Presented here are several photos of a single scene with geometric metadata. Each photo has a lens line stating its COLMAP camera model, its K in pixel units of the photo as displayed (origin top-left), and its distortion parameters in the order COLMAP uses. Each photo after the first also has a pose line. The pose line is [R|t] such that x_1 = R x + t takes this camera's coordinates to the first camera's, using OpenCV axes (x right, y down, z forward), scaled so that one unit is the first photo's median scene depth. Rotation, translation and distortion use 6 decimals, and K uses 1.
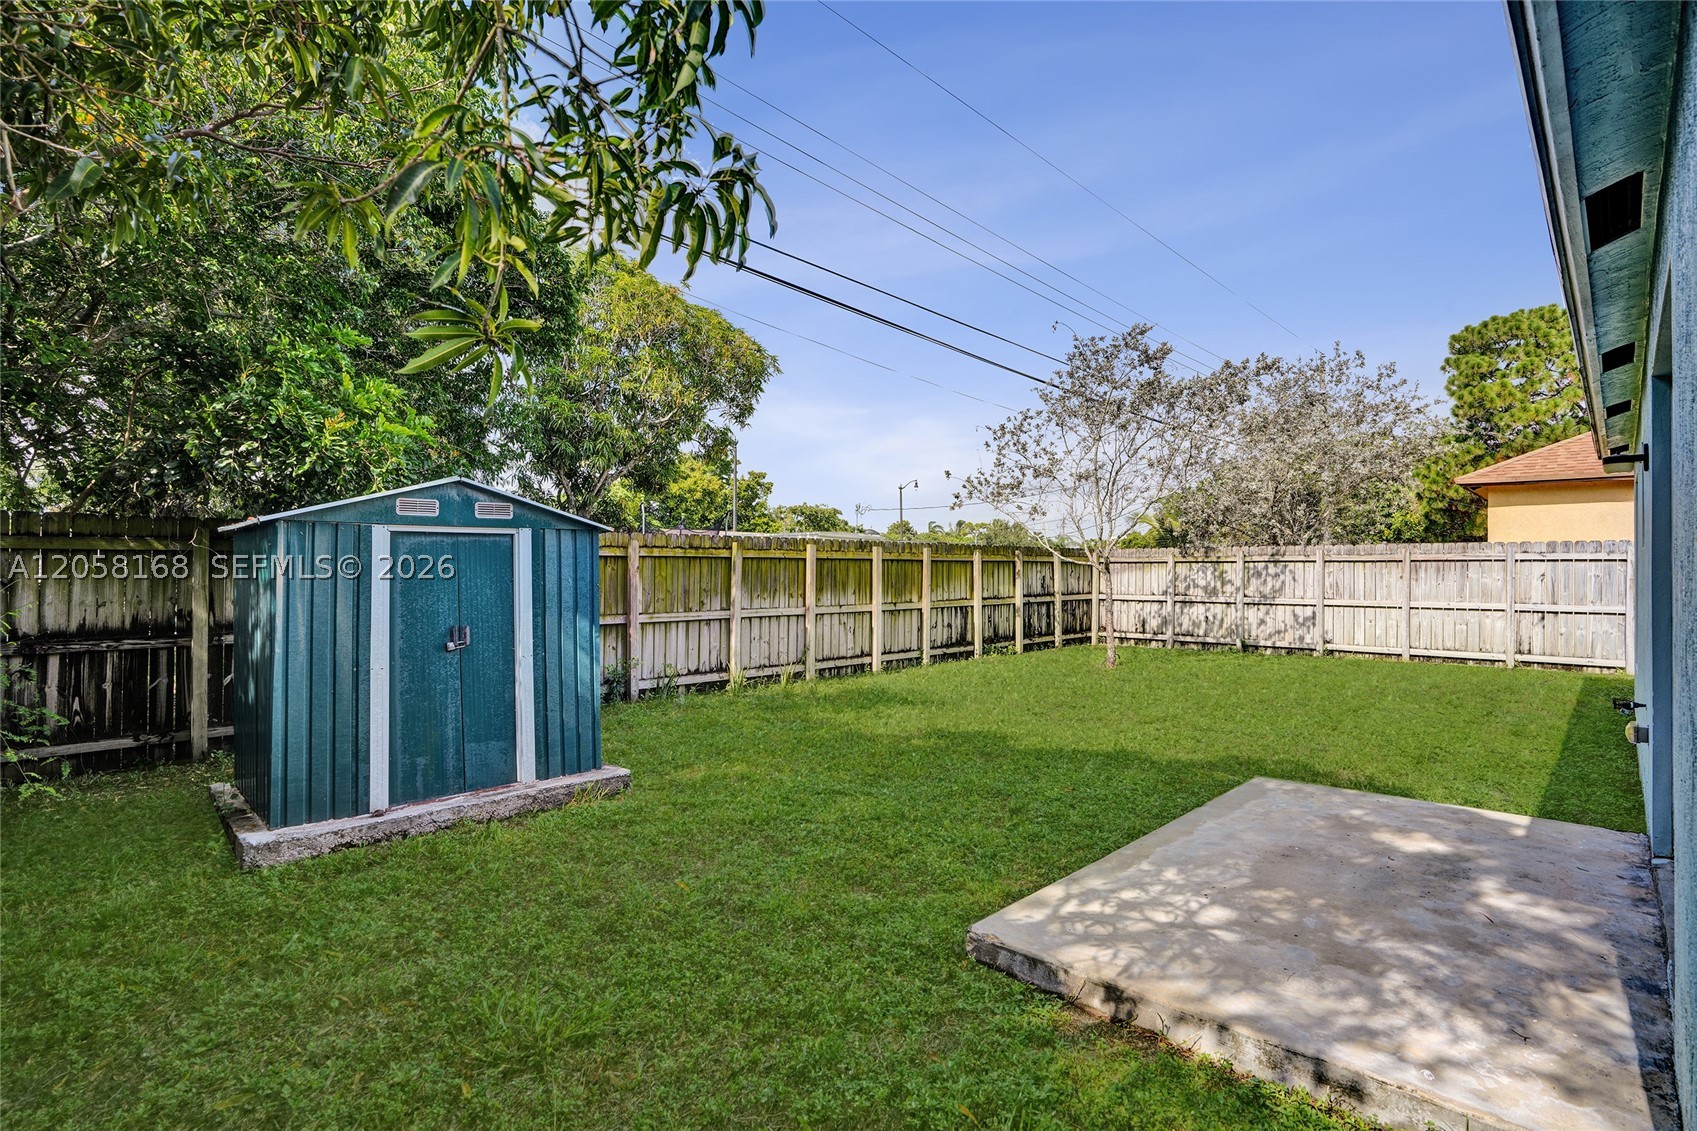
lens RADIAL K [[837.7, 0, 848.5], [0, 837.7, 565.5], [0, 0, 1]] dist [-0.001856, -0.000241]
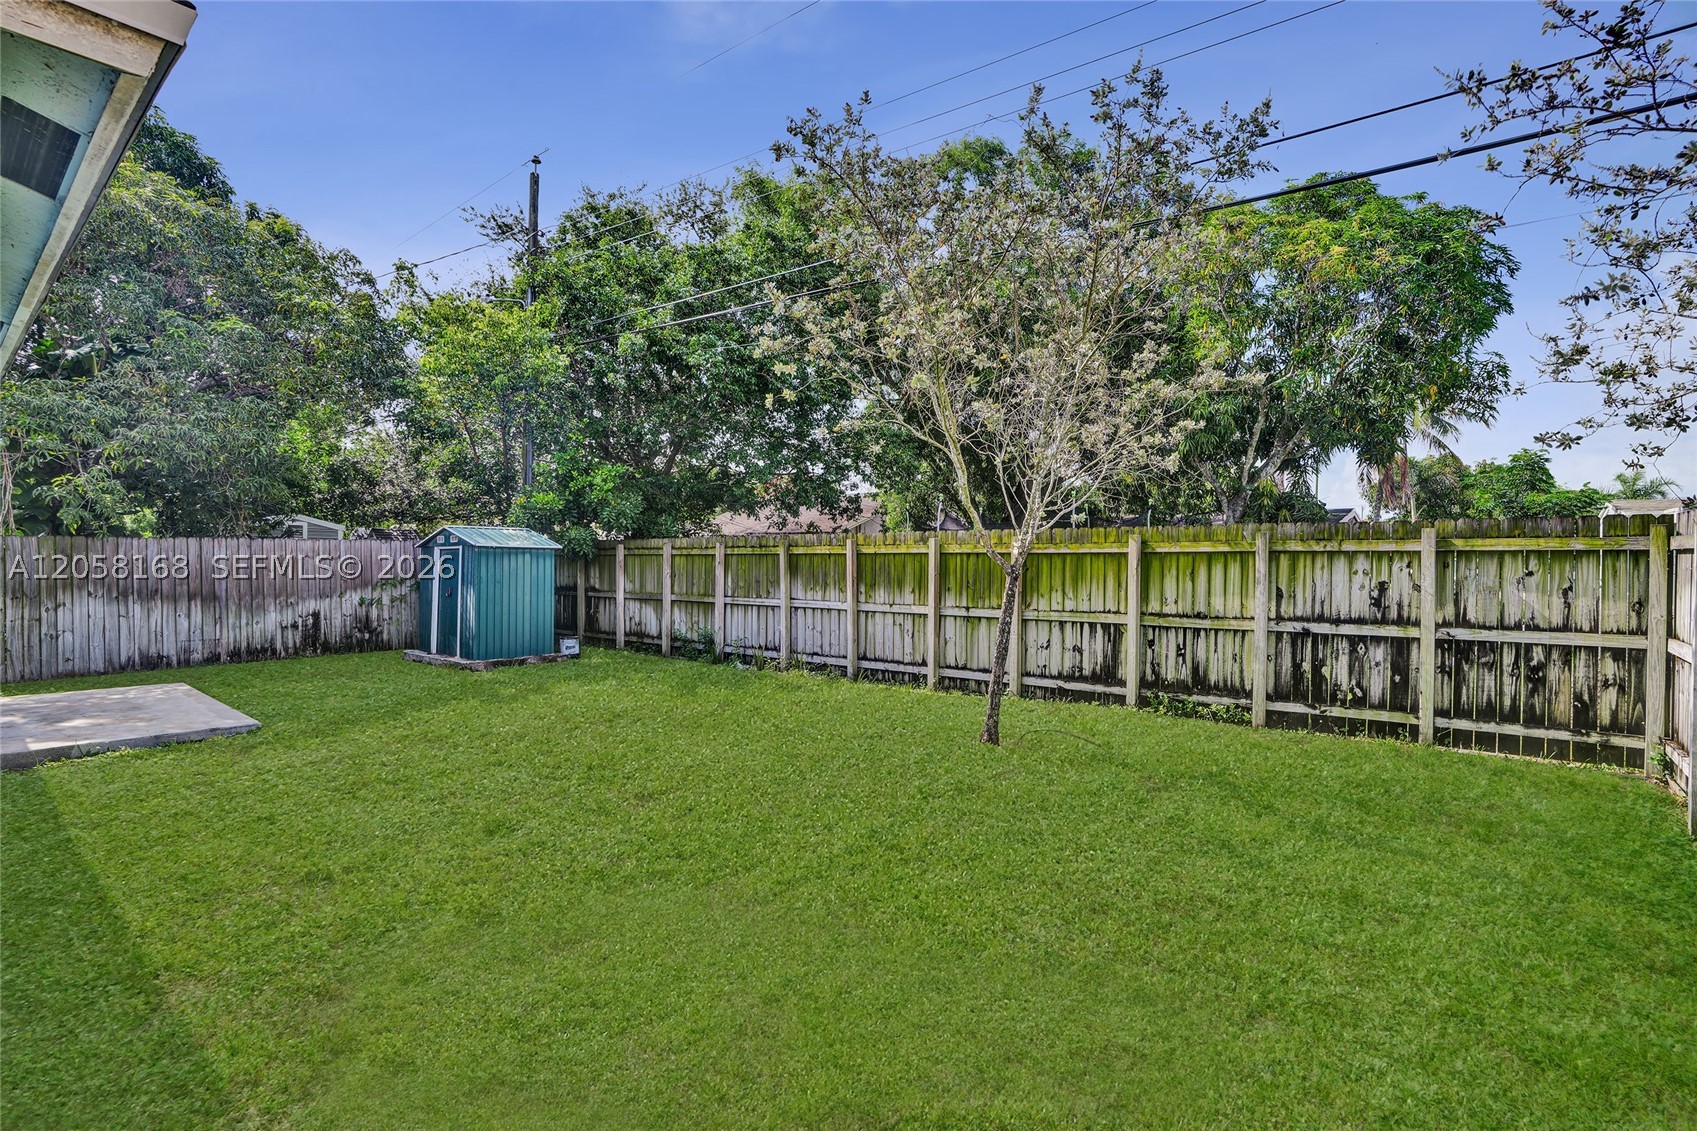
lens RADIAL K [[806.3, 0, 856.3], [0, 806.3, 565.0], [0, 0, 1]] dist [-0.069885, 0.033293]
pose [[0.083237, 0.004151, -0.996521, 0.755998], [0.000809, 0.999991, 0.004233, 0.000824], [0.996529, -0.001159, 0.083233, 0.776517]]
